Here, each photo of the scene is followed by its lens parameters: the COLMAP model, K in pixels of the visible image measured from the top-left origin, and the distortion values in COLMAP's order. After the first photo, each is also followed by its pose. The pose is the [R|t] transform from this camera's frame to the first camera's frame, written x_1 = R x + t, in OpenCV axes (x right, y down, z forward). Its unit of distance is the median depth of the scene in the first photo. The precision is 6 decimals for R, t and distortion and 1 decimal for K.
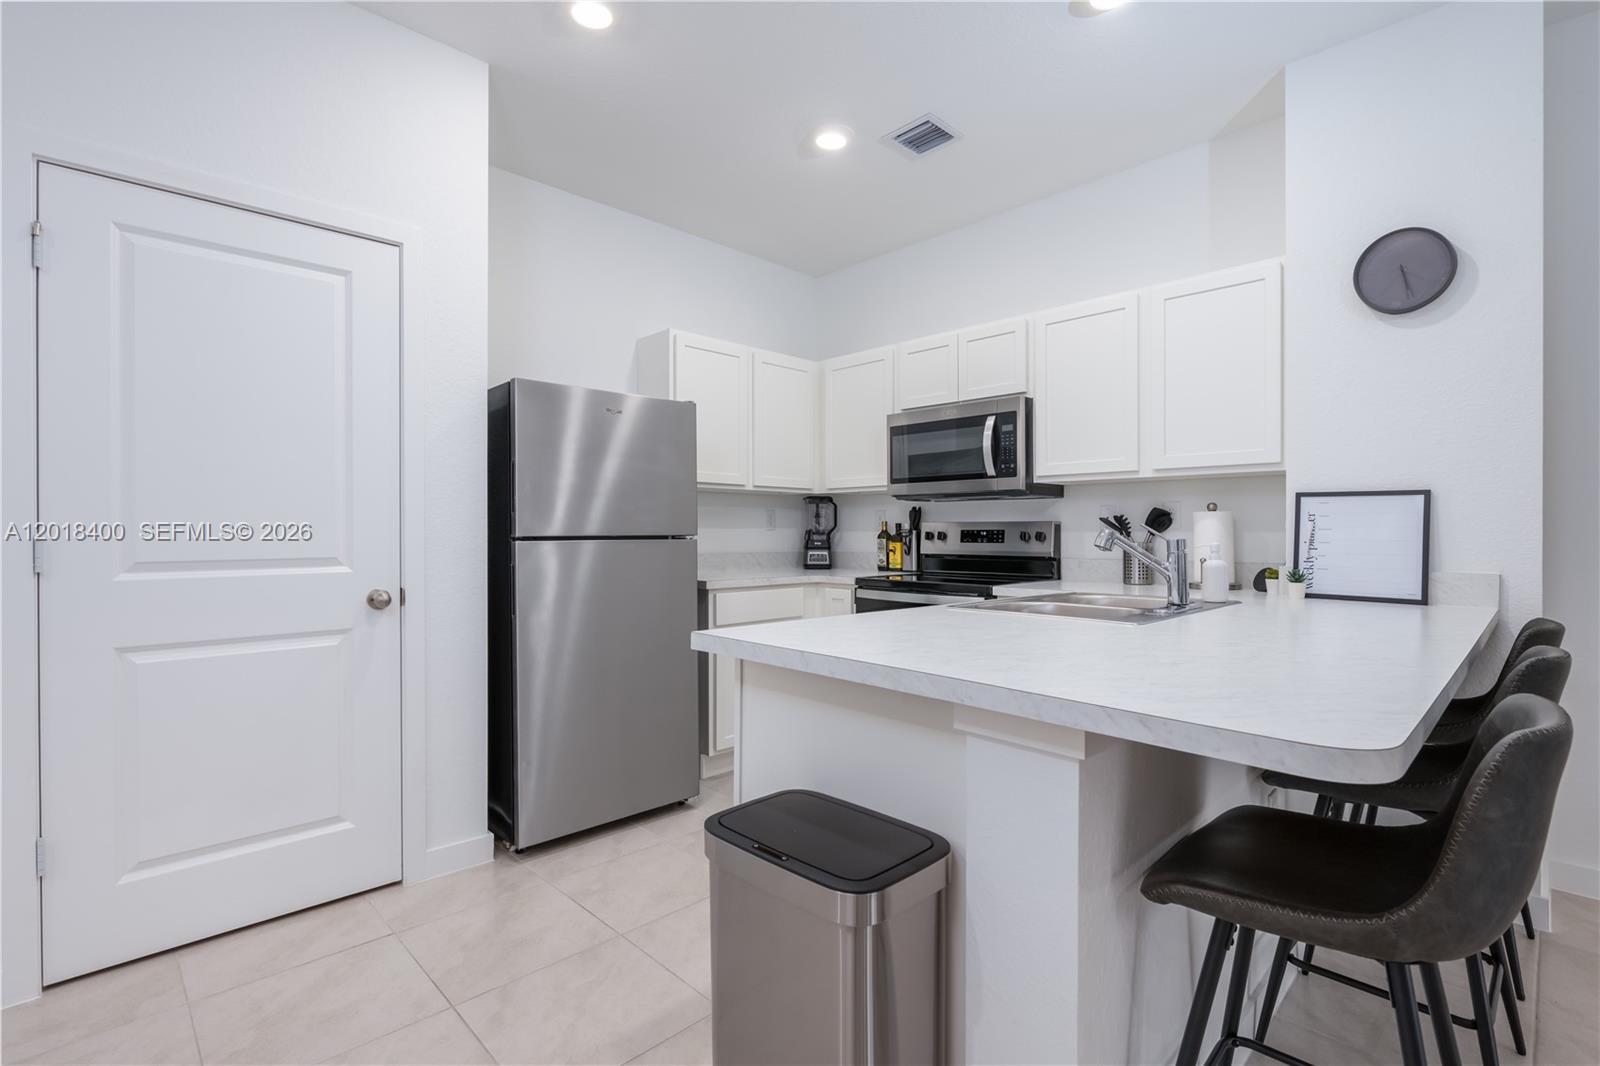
lens RADIAL K [[759.8, 0, 800.0], [0, 759.8, 533.0], [0, 0, 1]] dist [-0.001568, -0.000252]
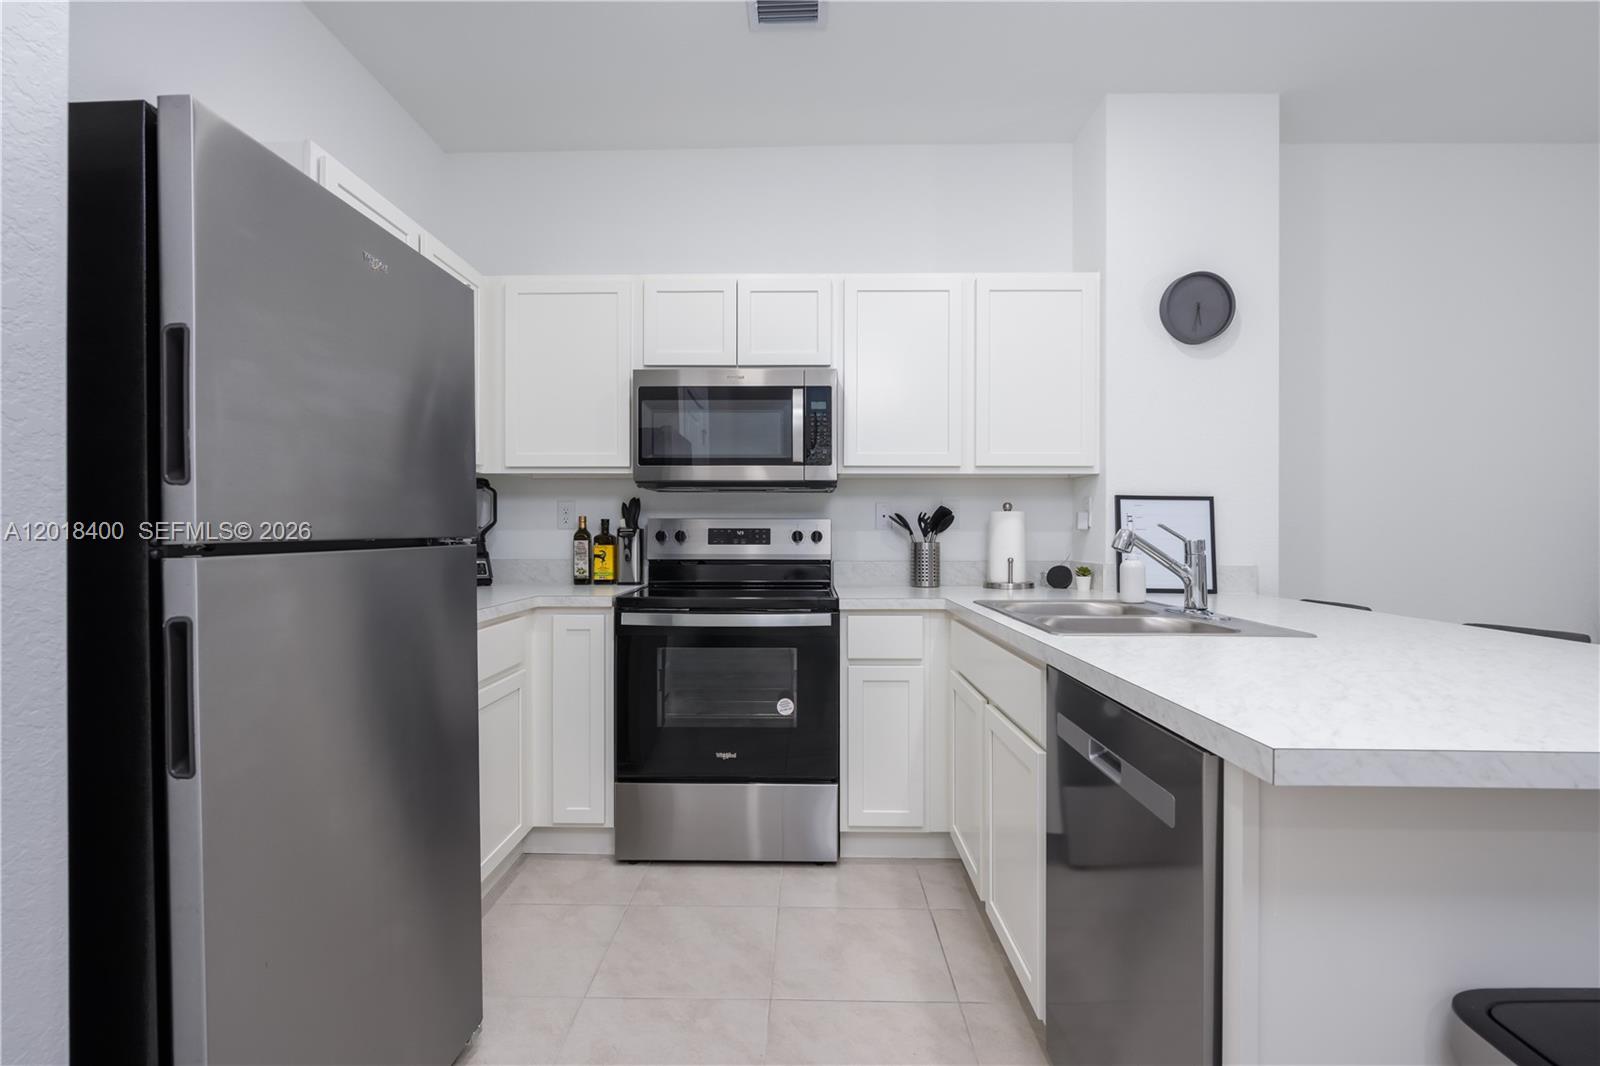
lens RADIAL K [[813.2, 0, 800.0], [0, 813.2, 533.0], [0, 0, 1]] dist [0.000512, 0.000014]
pose [[0.708112, -0.000439, 0.706100, -0.355355], [-0.000627, 0.999999, 0.001251, -0.000509], [-0.706100, -0.001328, 0.708111, 0.372703]]
